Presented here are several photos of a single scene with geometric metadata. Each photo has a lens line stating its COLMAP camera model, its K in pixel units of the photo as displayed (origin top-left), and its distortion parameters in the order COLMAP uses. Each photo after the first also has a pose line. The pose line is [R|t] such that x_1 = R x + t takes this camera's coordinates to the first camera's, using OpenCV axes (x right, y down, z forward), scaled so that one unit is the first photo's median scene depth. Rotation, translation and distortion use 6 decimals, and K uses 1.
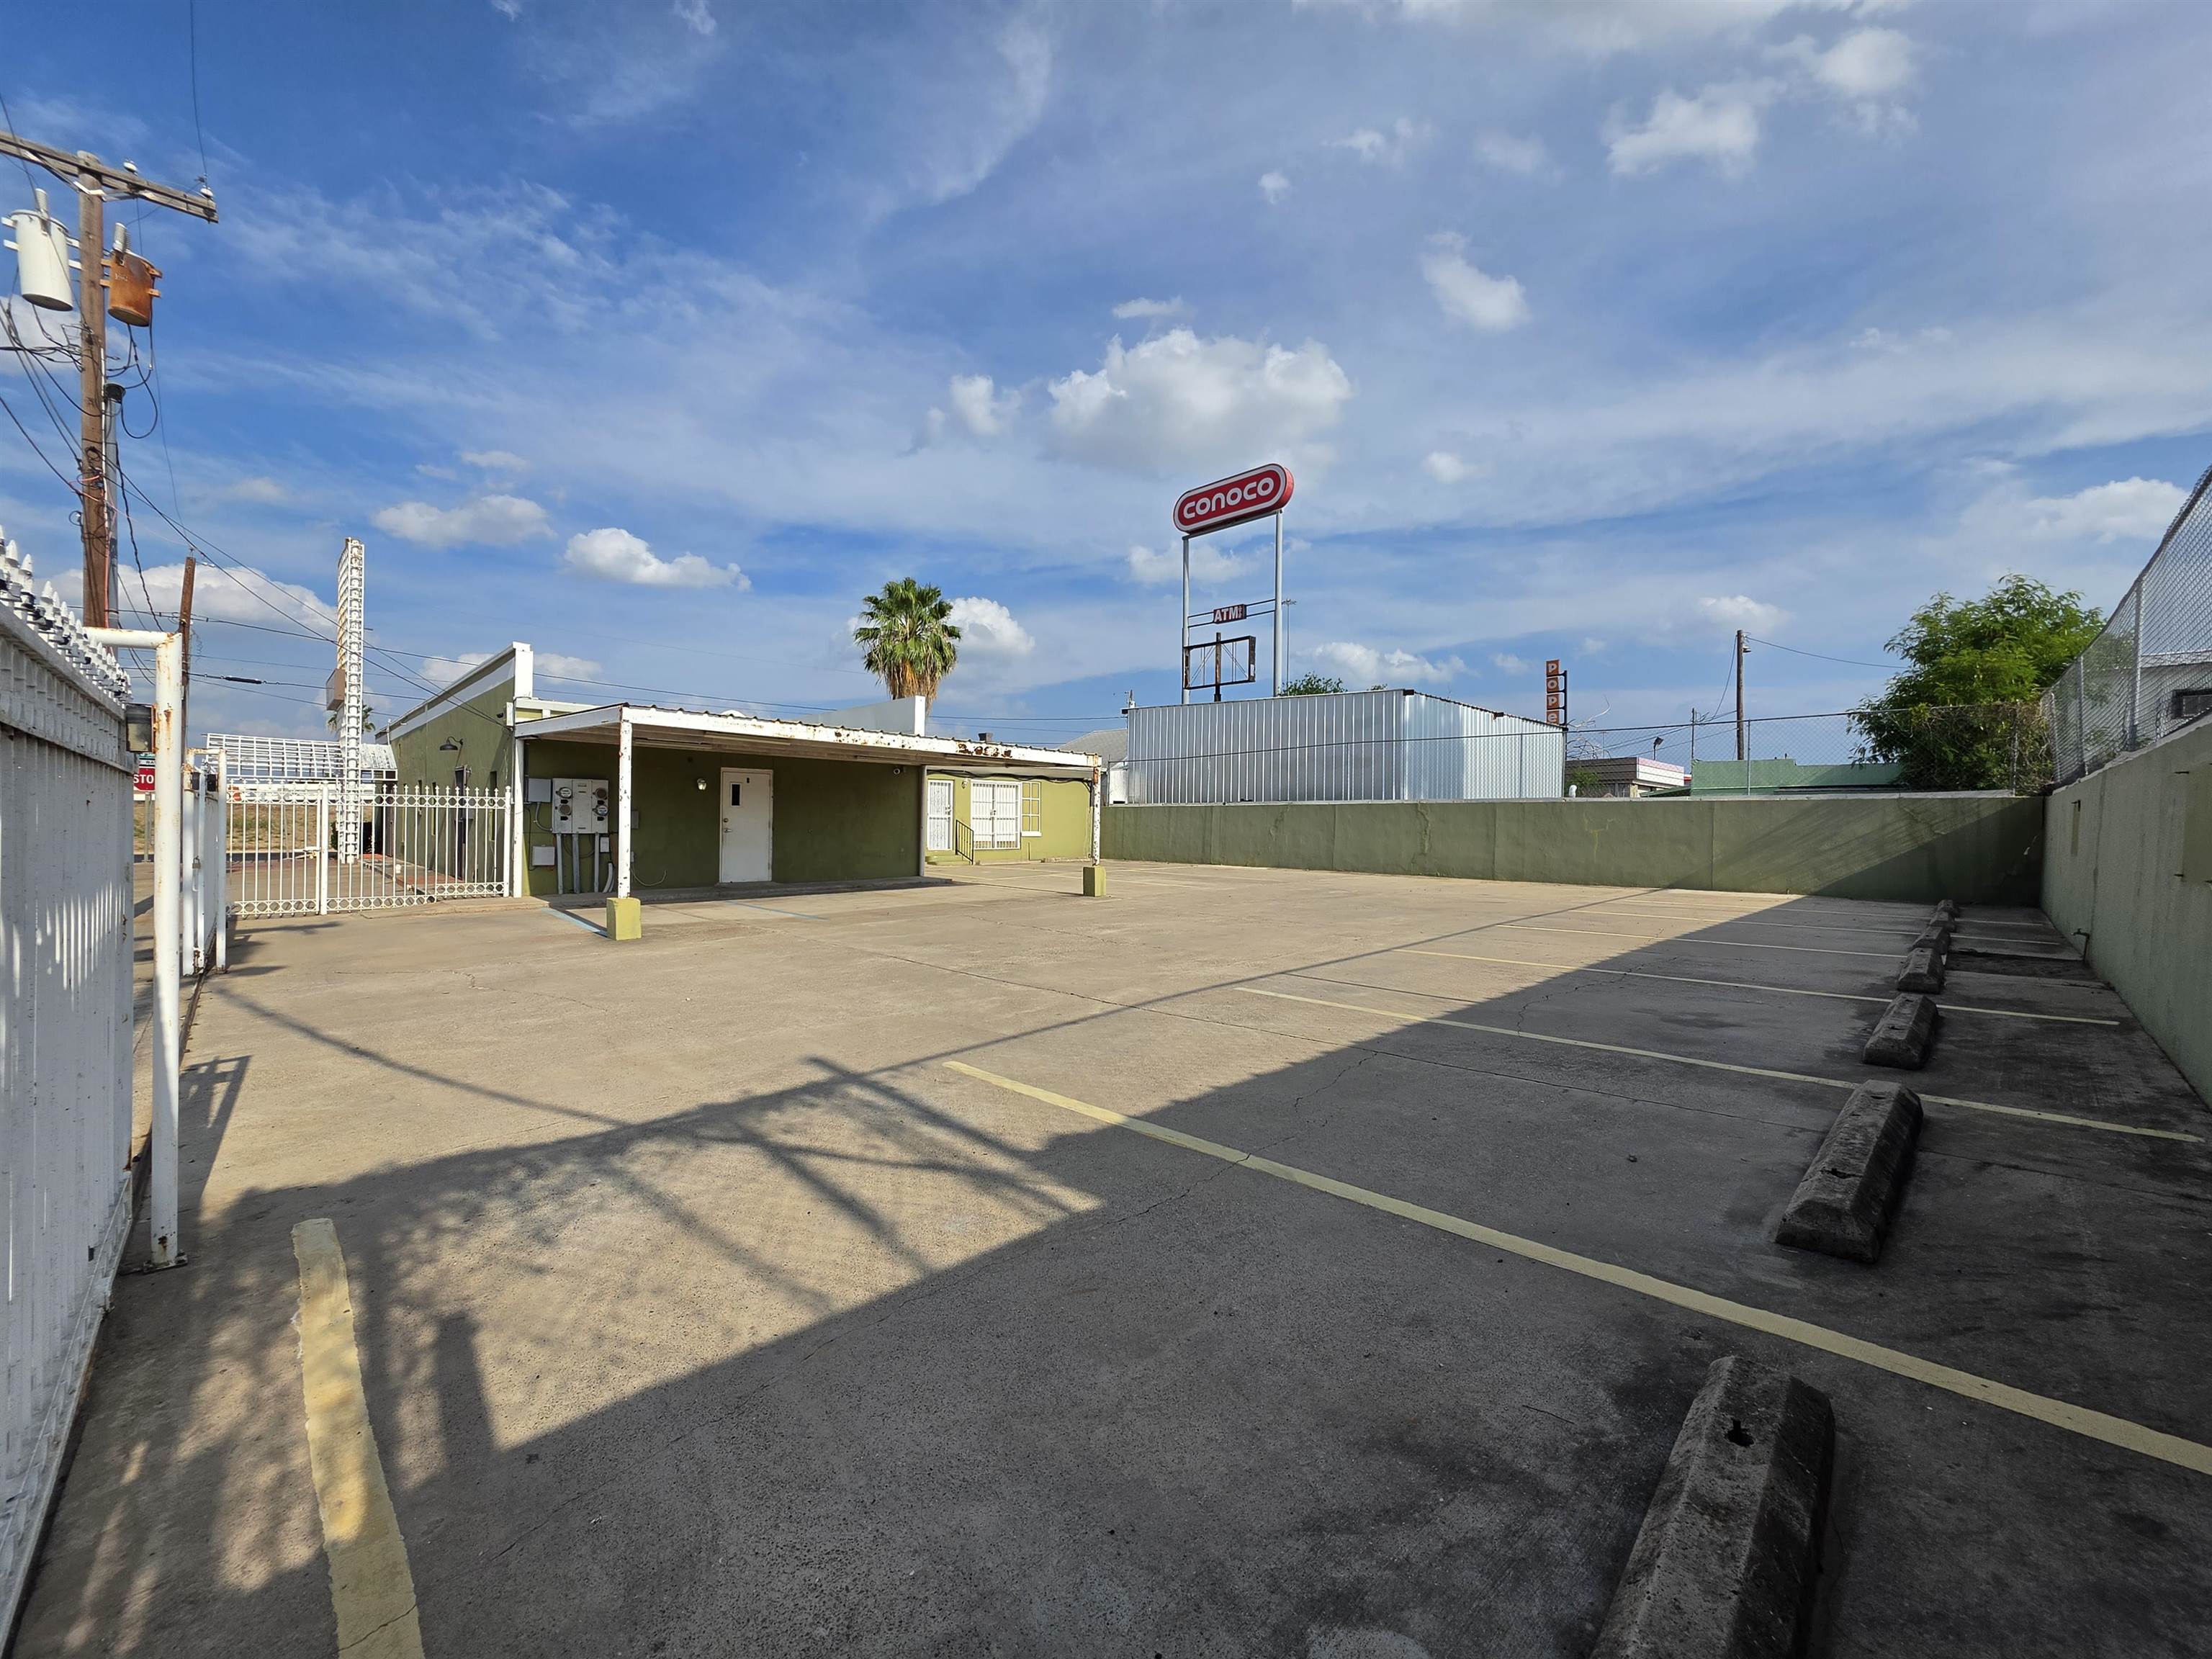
lens RADIAL K [[885.6, 0, 1106.0], [0, 885.6, 829.5], [0, 0, 1]] dist [0.000211, -0.000117]
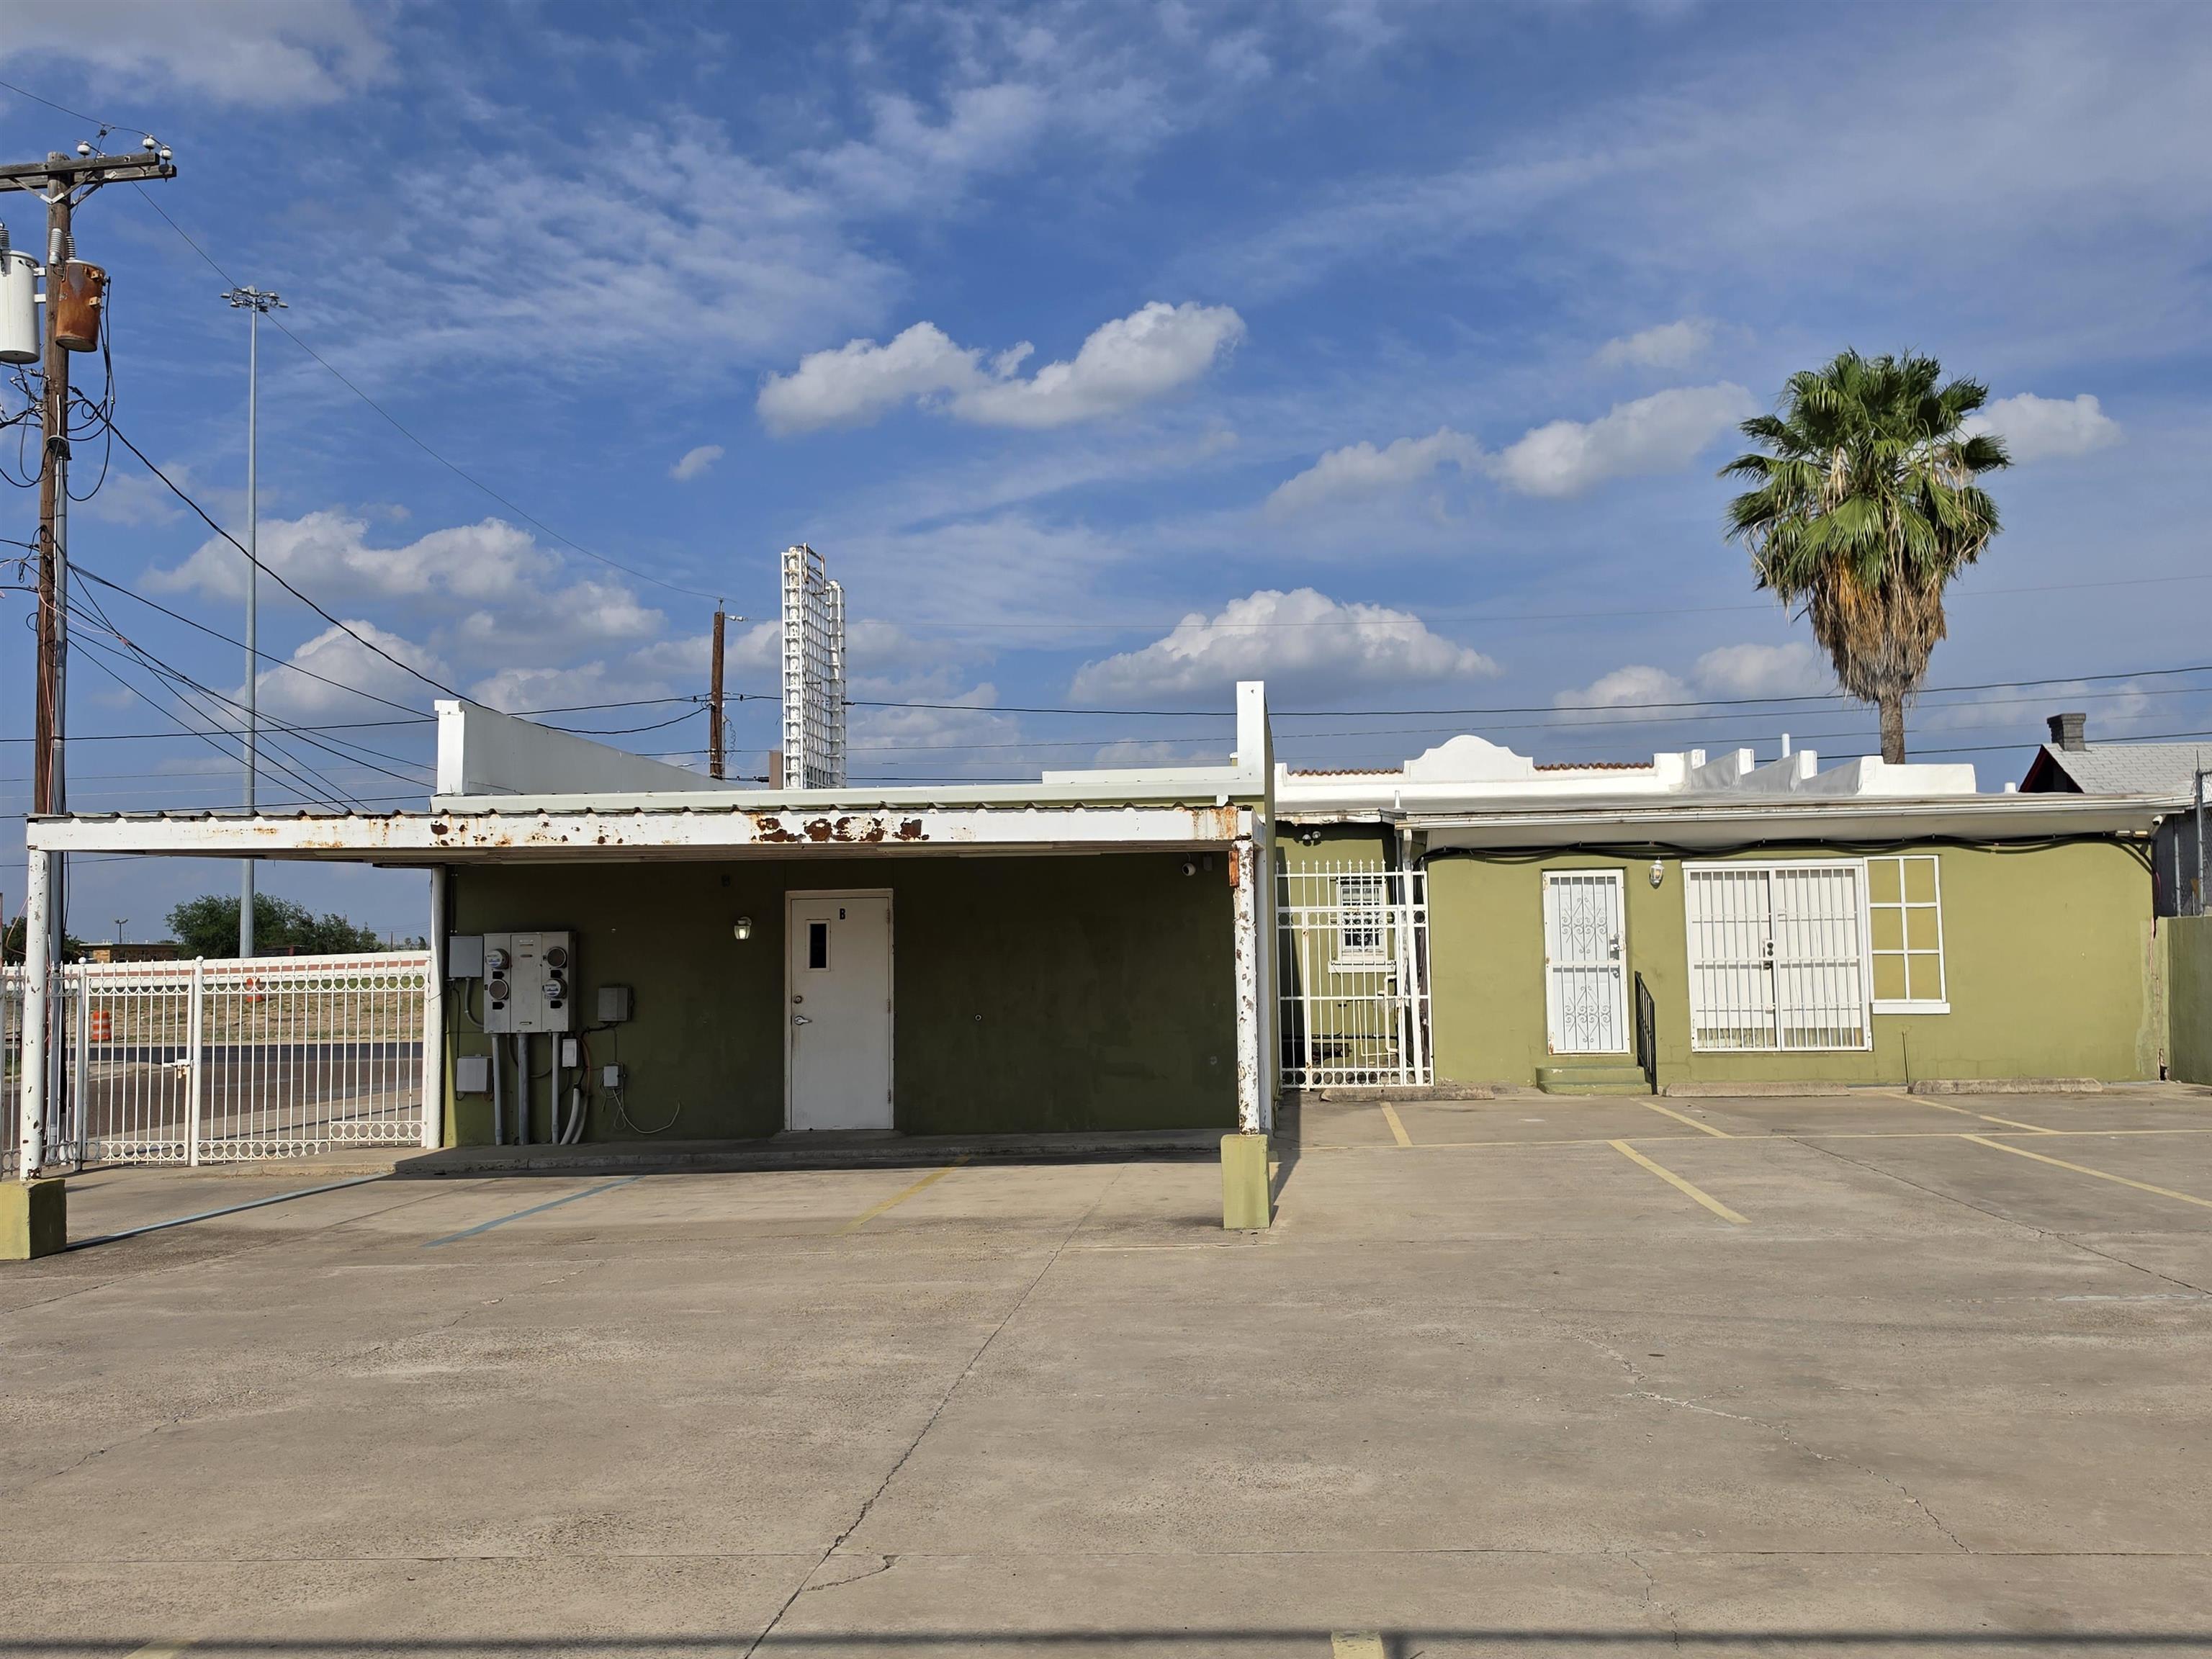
lens RADIAL K [[1868.6, 0, 1106.0], [0, 1868.6, 829.5], [0, 0, 1]] dist [0.112310, -0.149242]
pose [[0.635299, -0.074868, -0.768629, 0.483847], [0.020336, 0.996566, -0.080262, -0.018024], [0.771999, 0.035360, 0.634640, 0.491225]]
